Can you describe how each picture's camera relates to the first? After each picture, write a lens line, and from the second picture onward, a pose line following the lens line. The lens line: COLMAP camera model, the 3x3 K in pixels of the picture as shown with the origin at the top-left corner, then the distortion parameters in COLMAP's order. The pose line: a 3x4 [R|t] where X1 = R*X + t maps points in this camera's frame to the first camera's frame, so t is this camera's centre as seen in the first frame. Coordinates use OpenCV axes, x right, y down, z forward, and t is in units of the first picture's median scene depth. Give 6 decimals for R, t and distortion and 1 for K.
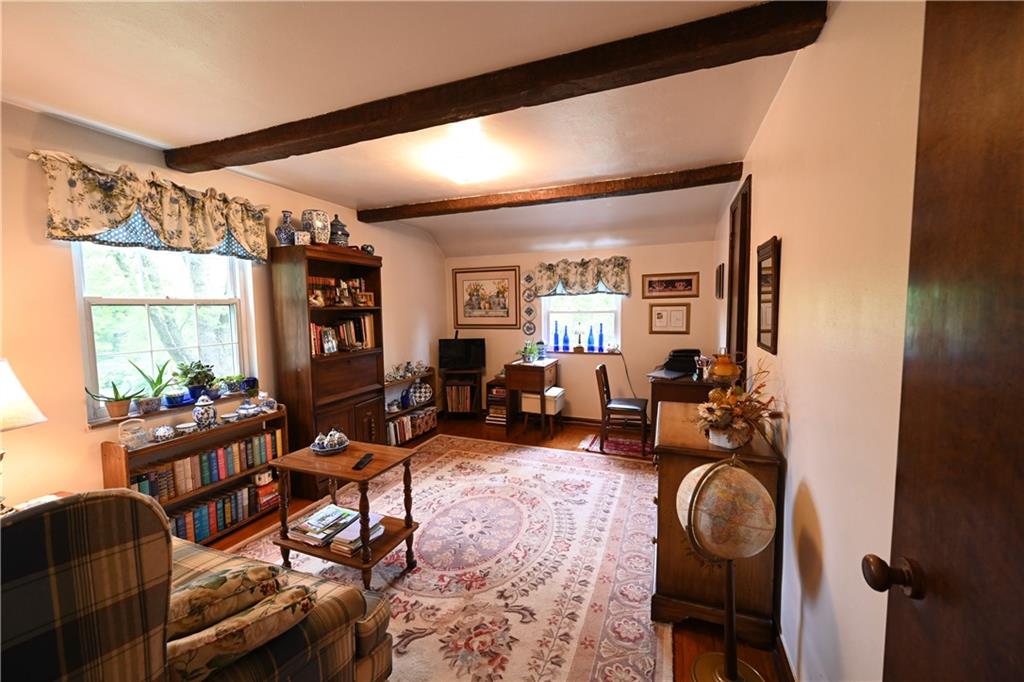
lens RADIAL K [[402.8, 0, 513.9], [0, 402.8, 336.2], [0, 0, 1]] dist [-0.001595, 0.000099]
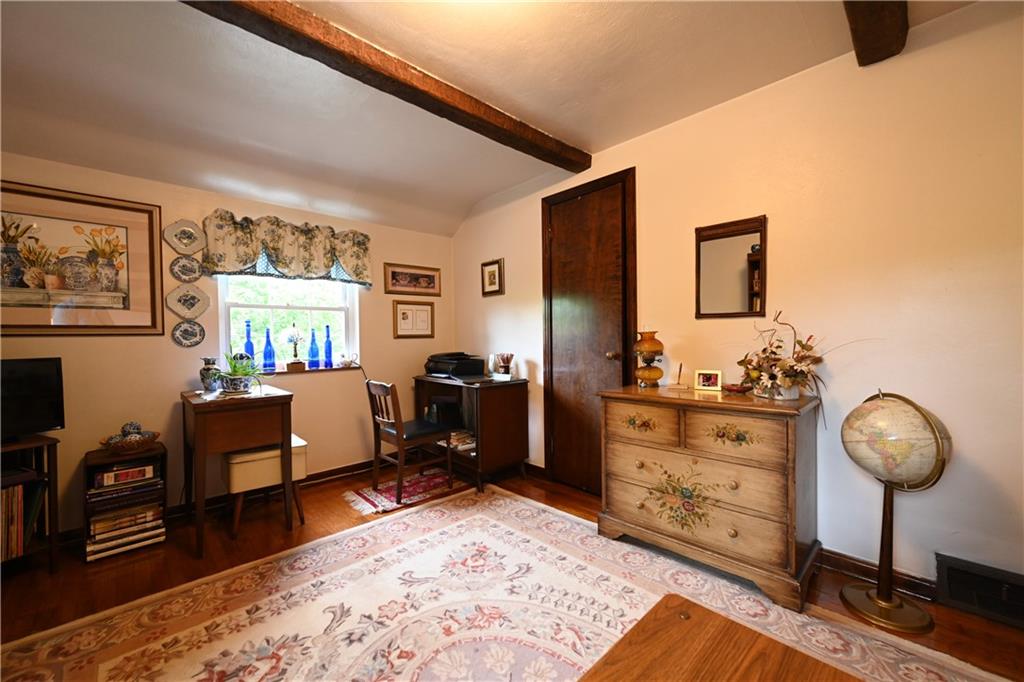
lens RADIAL K [[402.8, 0, 509.4], [0, 402.8, 342.8], [0, 0, 1]] dist [-0.001595, 0.000099]
pose [[0.418292, -0.006796, 0.908287, -0.285203], [0.074543, 0.996856, -0.026870, 0.040340], [-0.905249, 0.078946, 0.417484, 0.470244]]
